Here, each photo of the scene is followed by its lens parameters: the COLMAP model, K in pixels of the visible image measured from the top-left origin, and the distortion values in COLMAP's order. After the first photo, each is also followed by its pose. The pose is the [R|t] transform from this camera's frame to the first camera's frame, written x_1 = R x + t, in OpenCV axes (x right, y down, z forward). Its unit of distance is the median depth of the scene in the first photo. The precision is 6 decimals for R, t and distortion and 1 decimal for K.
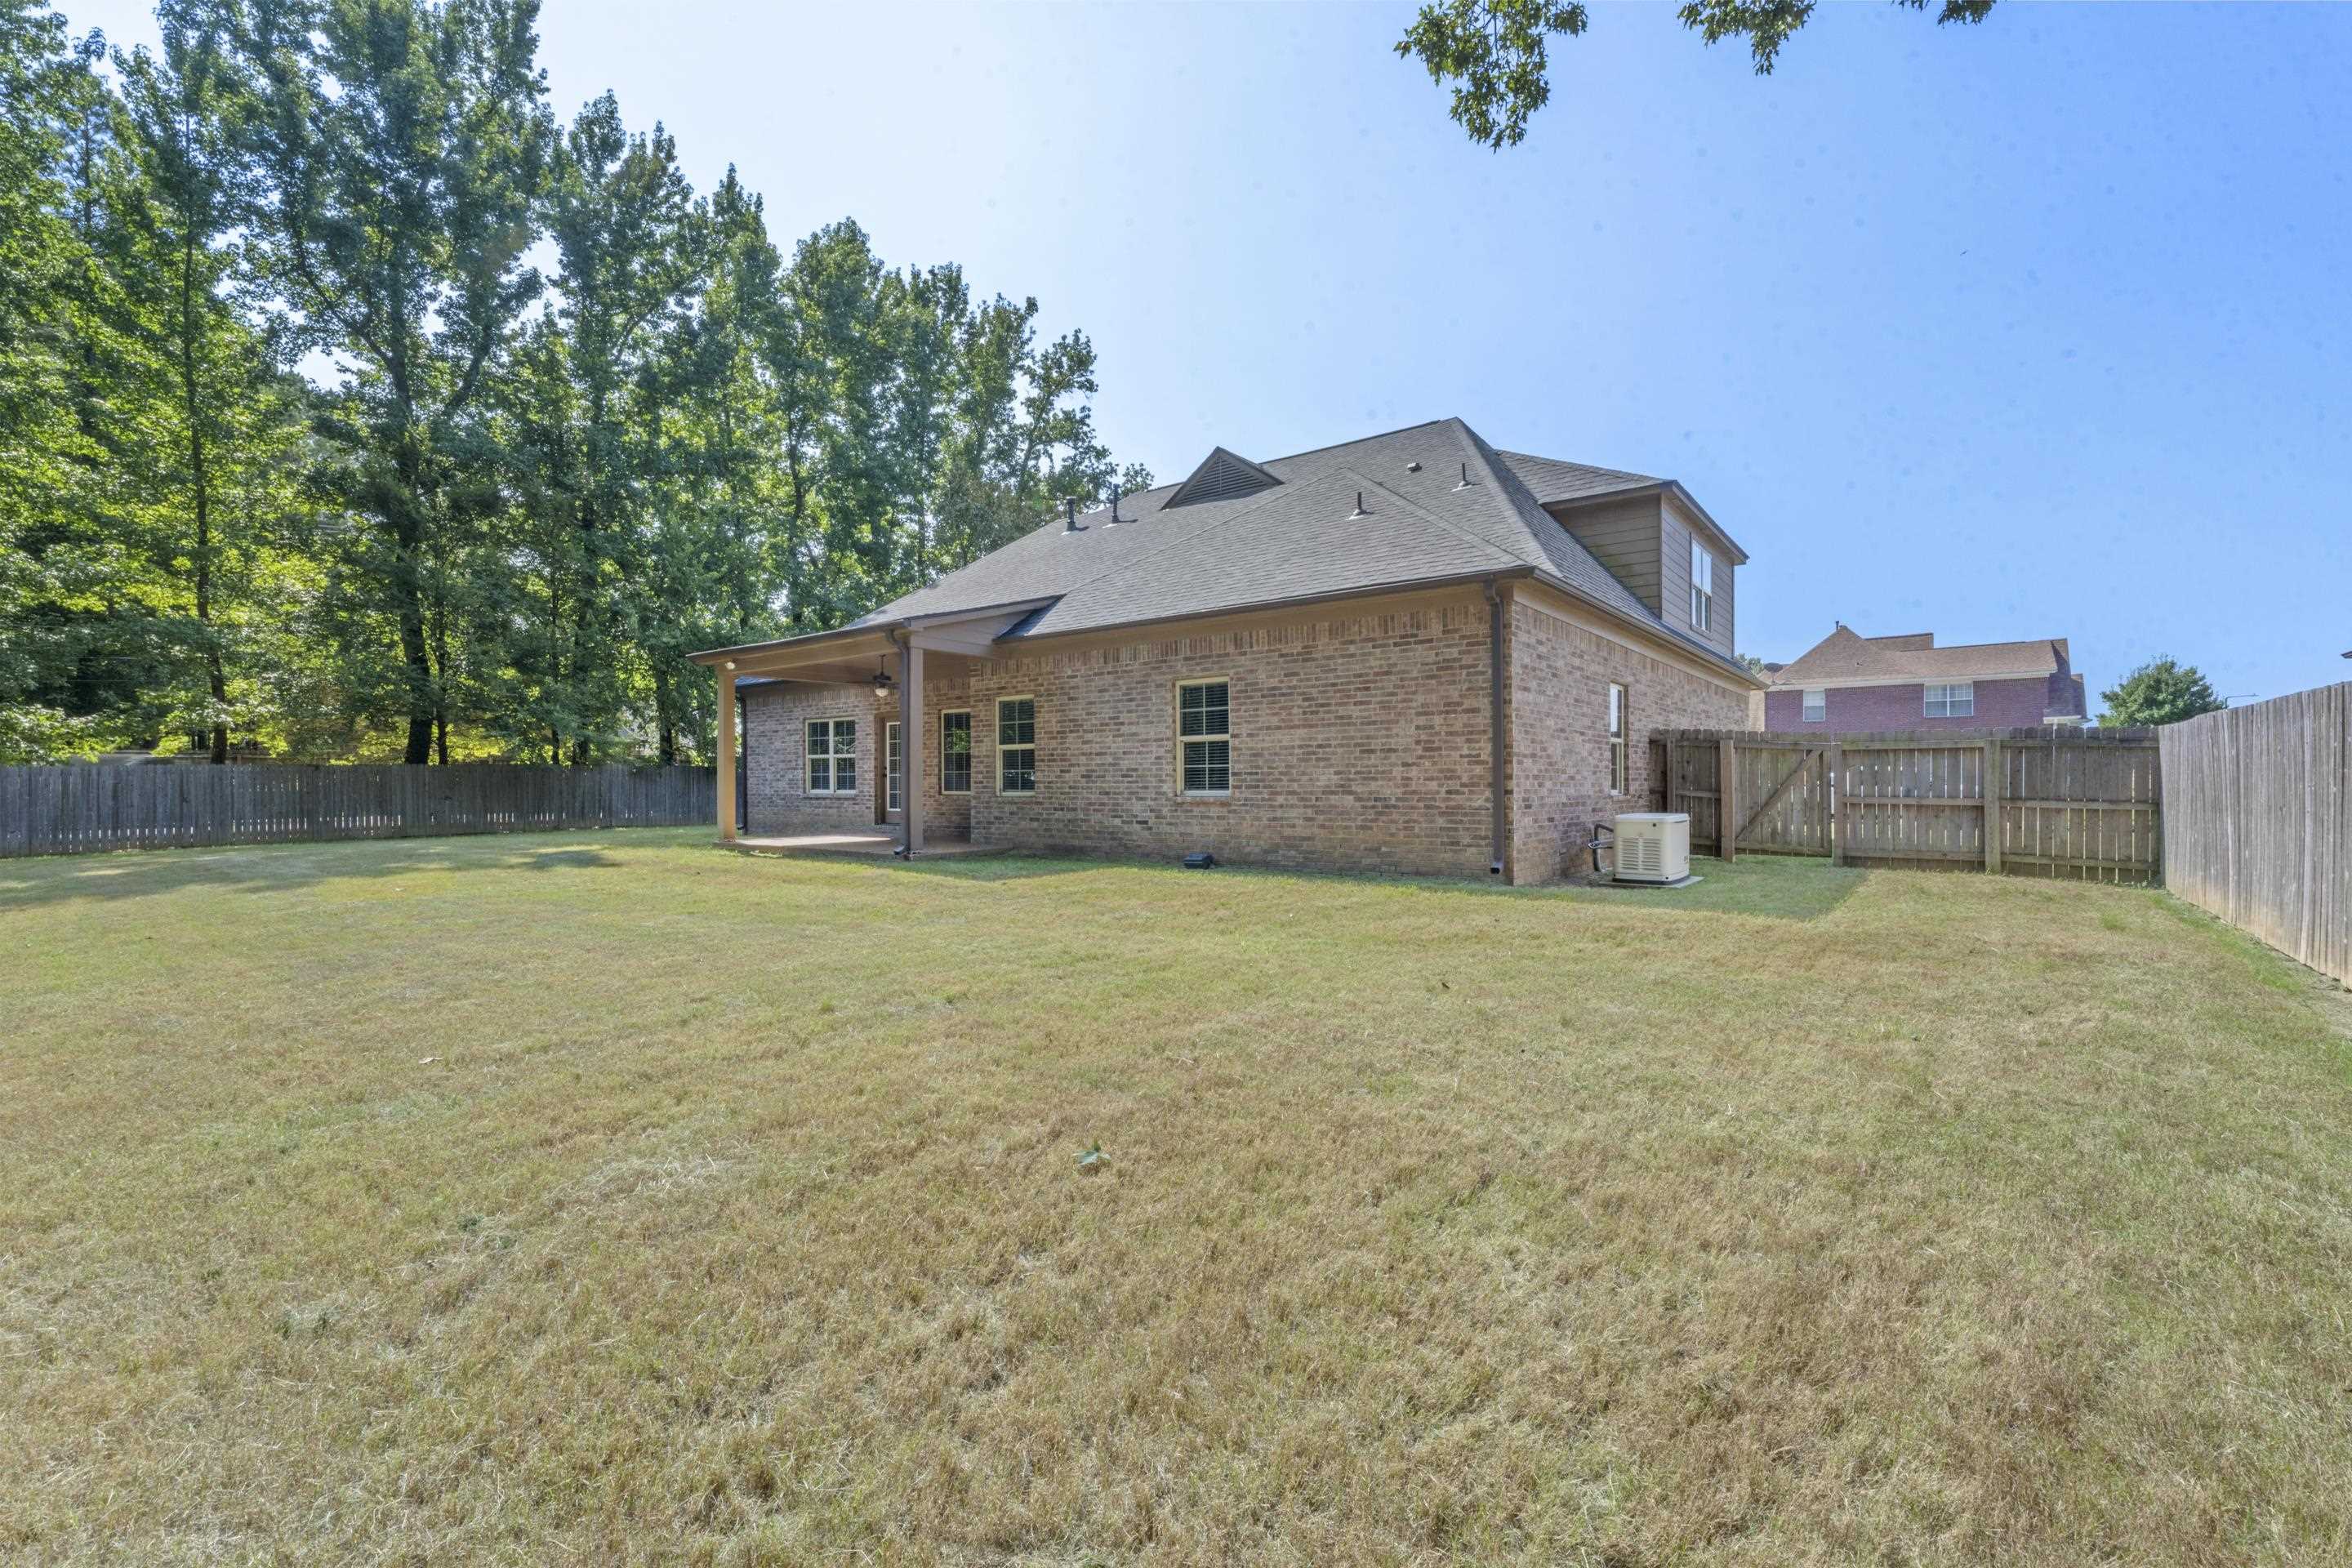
lens RADIAL K [[1007.2, 0, 1177.4], [0, 1007.2, 782.2], [0, 0, 1]] dist [-0.000446, -0.000408]
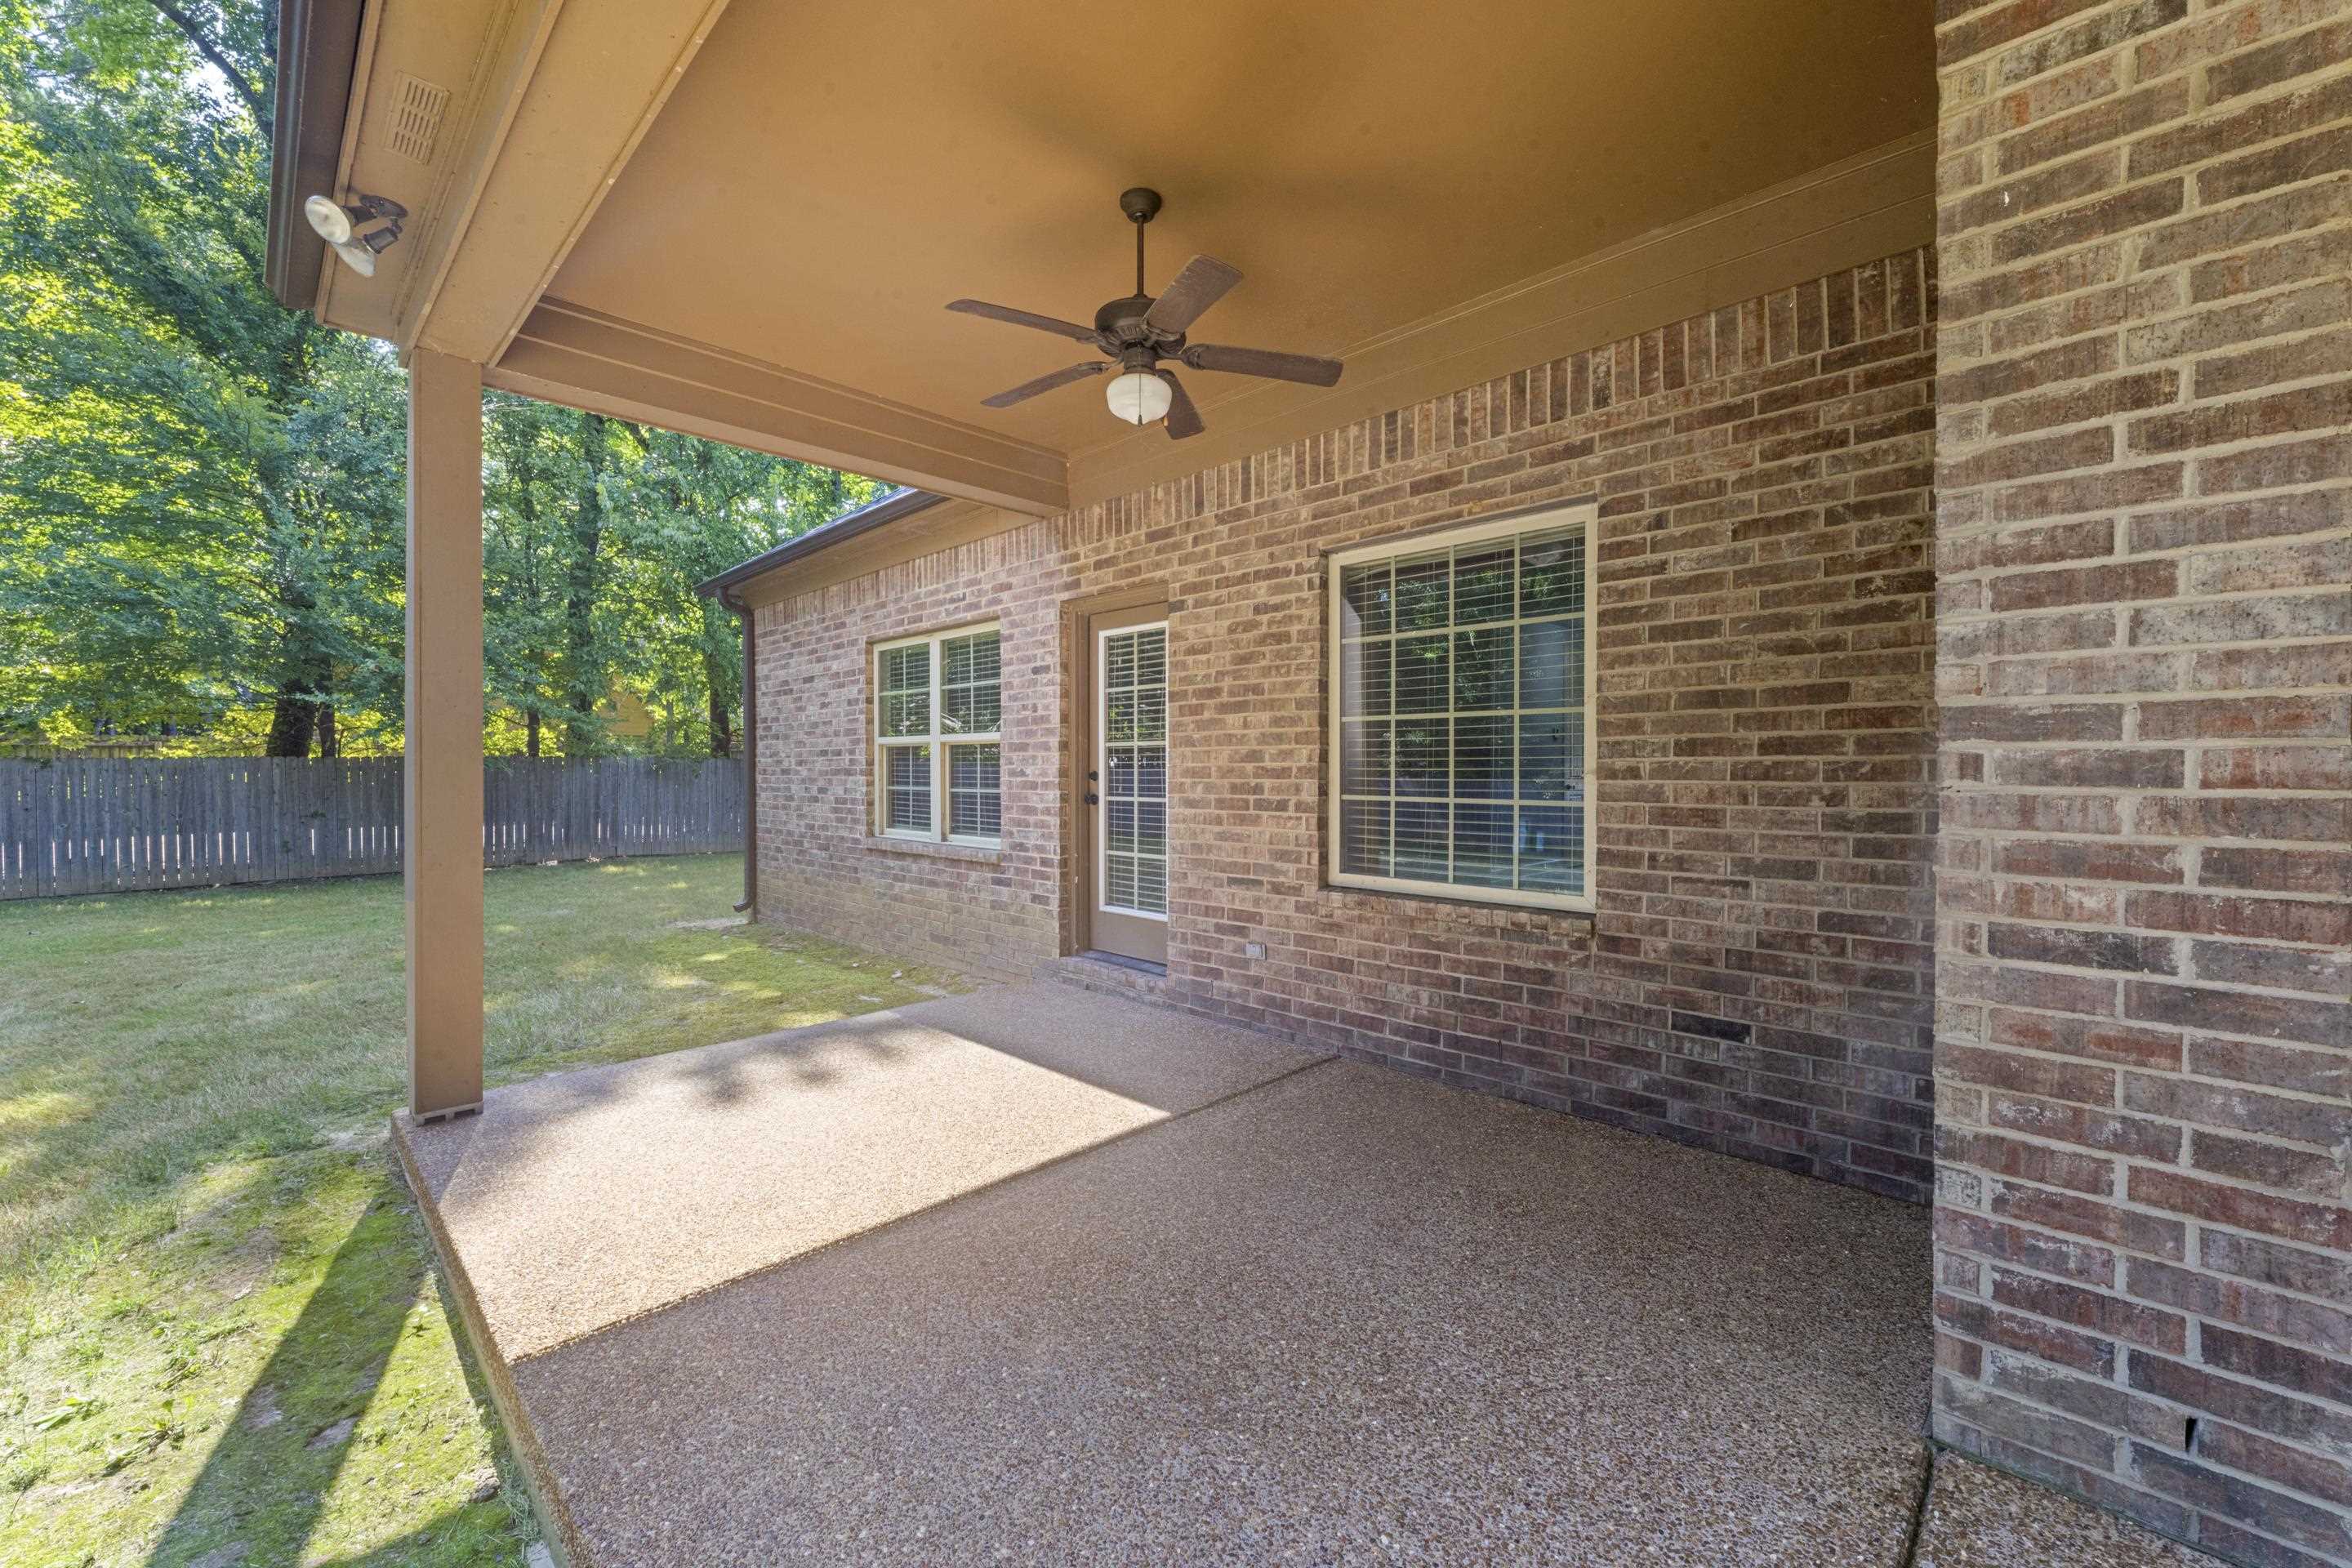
lens RADIAL K [[948.6, 0, 1166.1], [0, 948.6, 773.0], [0, 0, 1]] dist [-0.000486, -0.000014]
pose [[0.991765, -0.001087, -0.128066, -0.229718], [0.001986, 0.999974, 0.006895, -0.016878], [0.128055, -0.007093, 0.991742, 0.709344]]
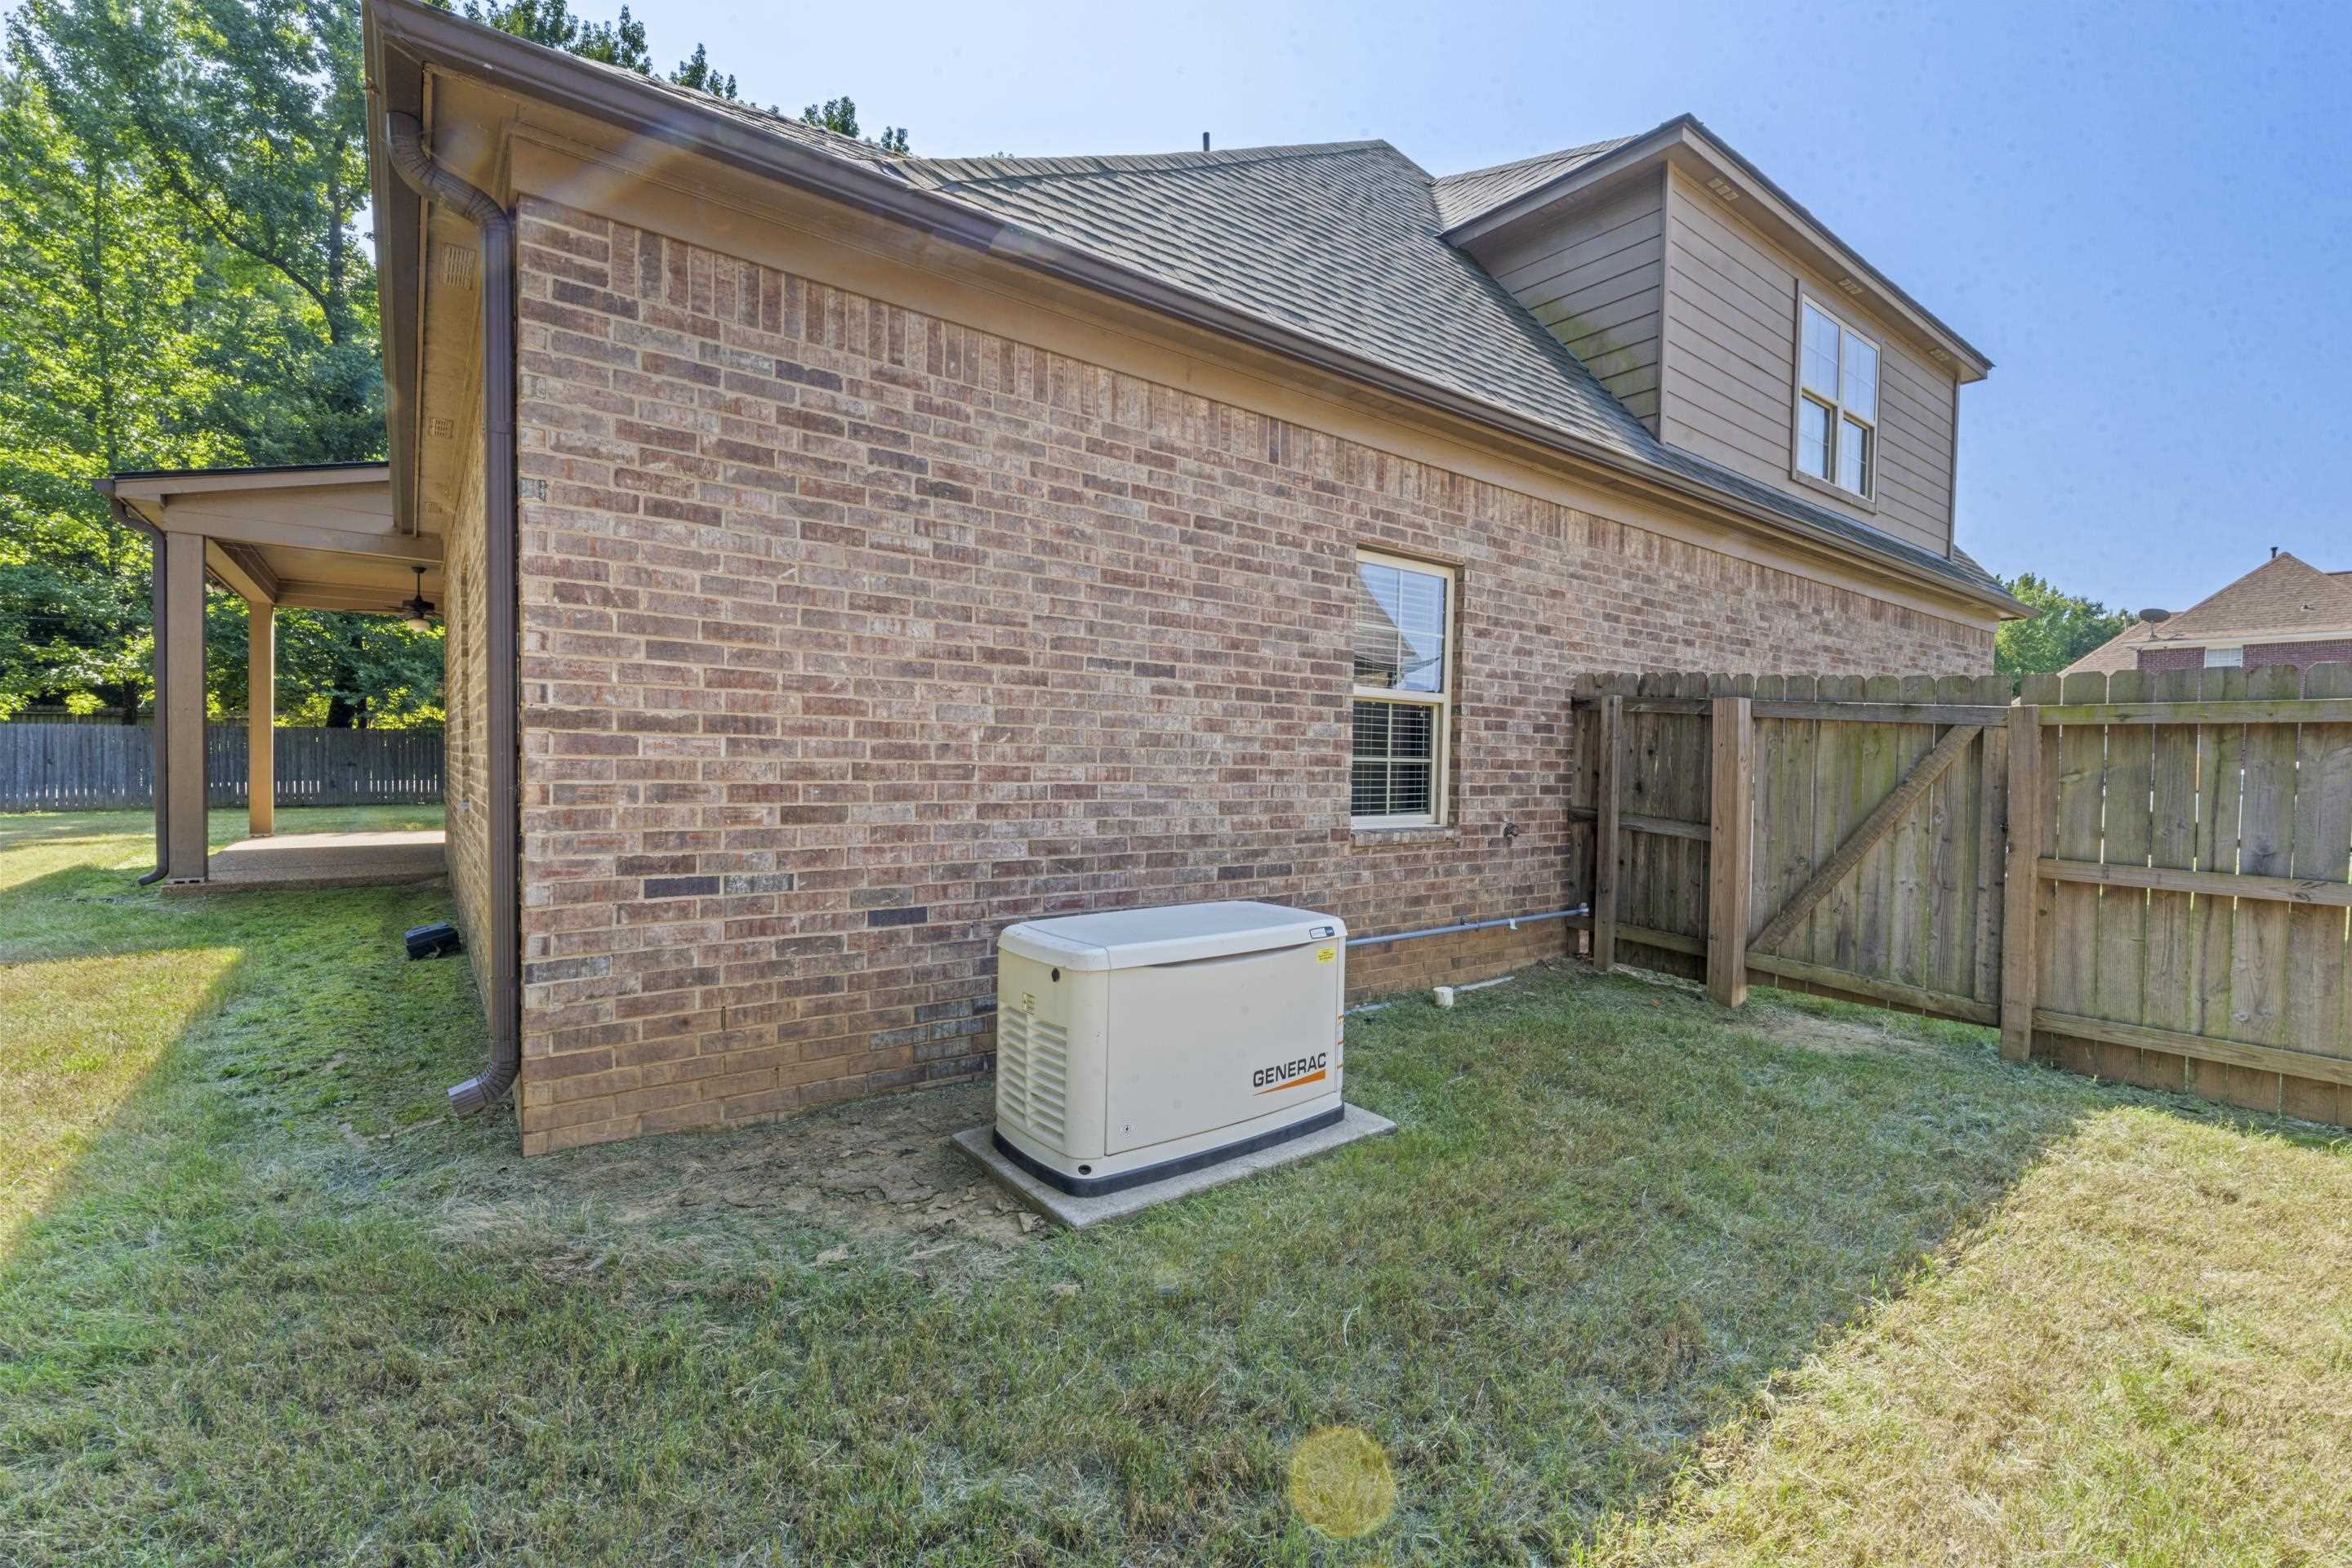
lens RADIAL K [[1007.2, 0, 1182.6], [0, 1007.2, 777.7], [0, 0, 1]] dist [-0.000446, -0.000408]
pose [[0.966485, 0.025488, -0.255453, 0.330820], [-0.020705, 0.999557, 0.021394, -0.010918], [0.255885, -0.015388, 0.966585, 0.421136]]
